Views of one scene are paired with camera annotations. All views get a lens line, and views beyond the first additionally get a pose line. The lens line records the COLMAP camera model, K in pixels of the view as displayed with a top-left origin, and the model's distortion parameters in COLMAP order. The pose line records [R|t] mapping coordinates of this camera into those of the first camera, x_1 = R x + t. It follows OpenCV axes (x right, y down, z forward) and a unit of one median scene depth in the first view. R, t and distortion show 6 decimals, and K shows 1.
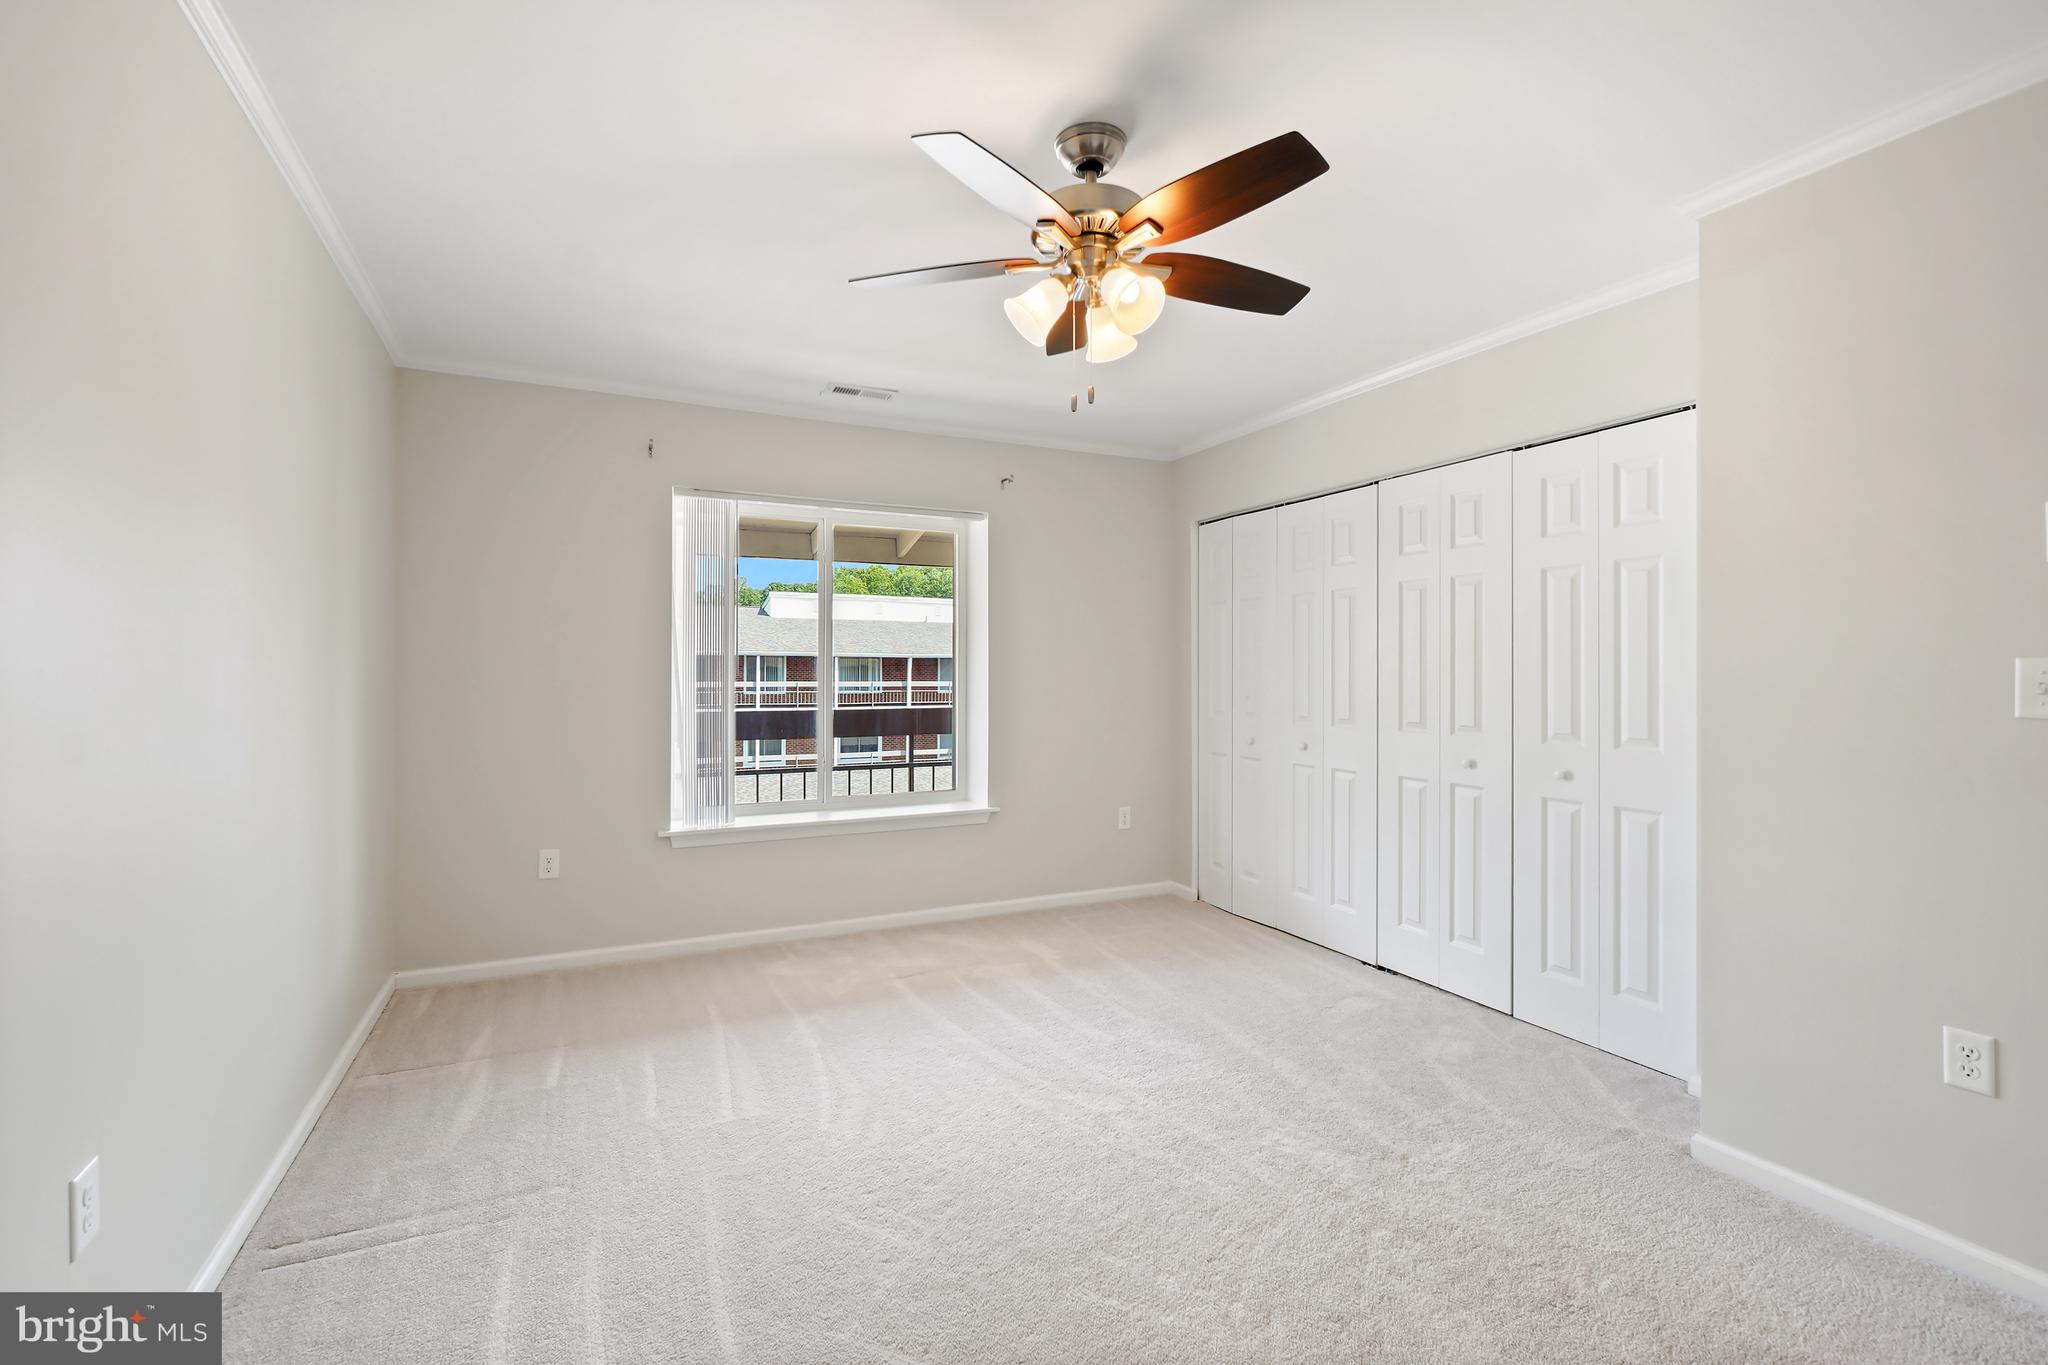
lens RADIAL K [[892.7, 0, 1012.6], [0, 892.7, 675.8], [0, 0, 1]] dist [-0.008783, -0.000225]
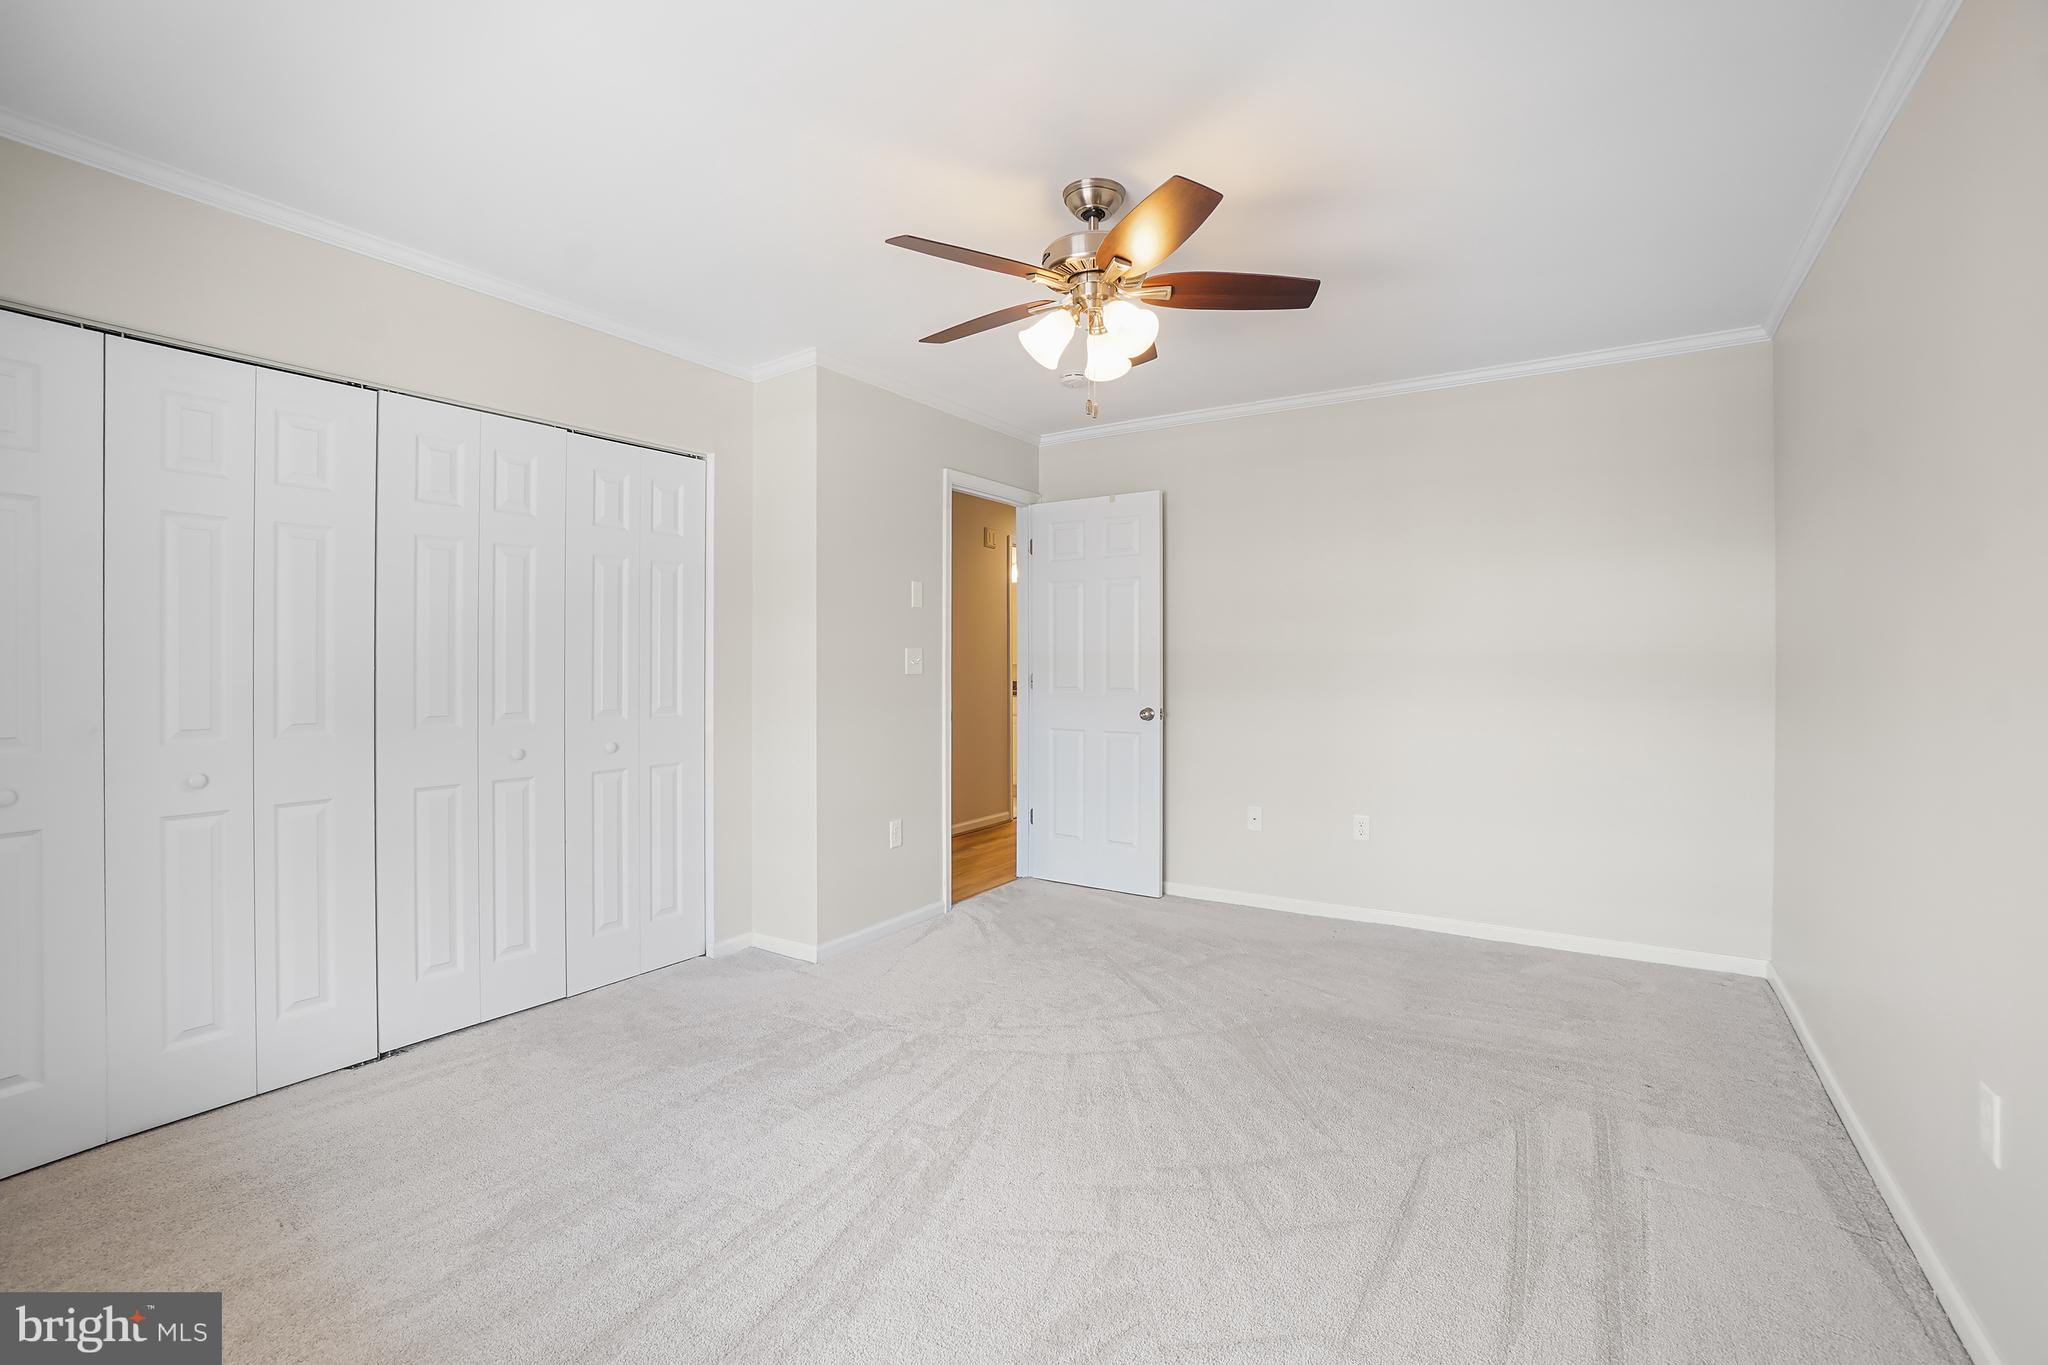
lens RADIAL K [[918.0, 0, 1025.3], [0, 918.0, 689.9], [0, 0, 1]] dist [-0.001205, -0.000096]
pose [[-0.520715, -0.042513, 0.852672, -0.478026], [-0.011228, 0.999014, 0.042953, -0.012101], [-0.853657, 0.012793, -0.520678, 0.901867]]
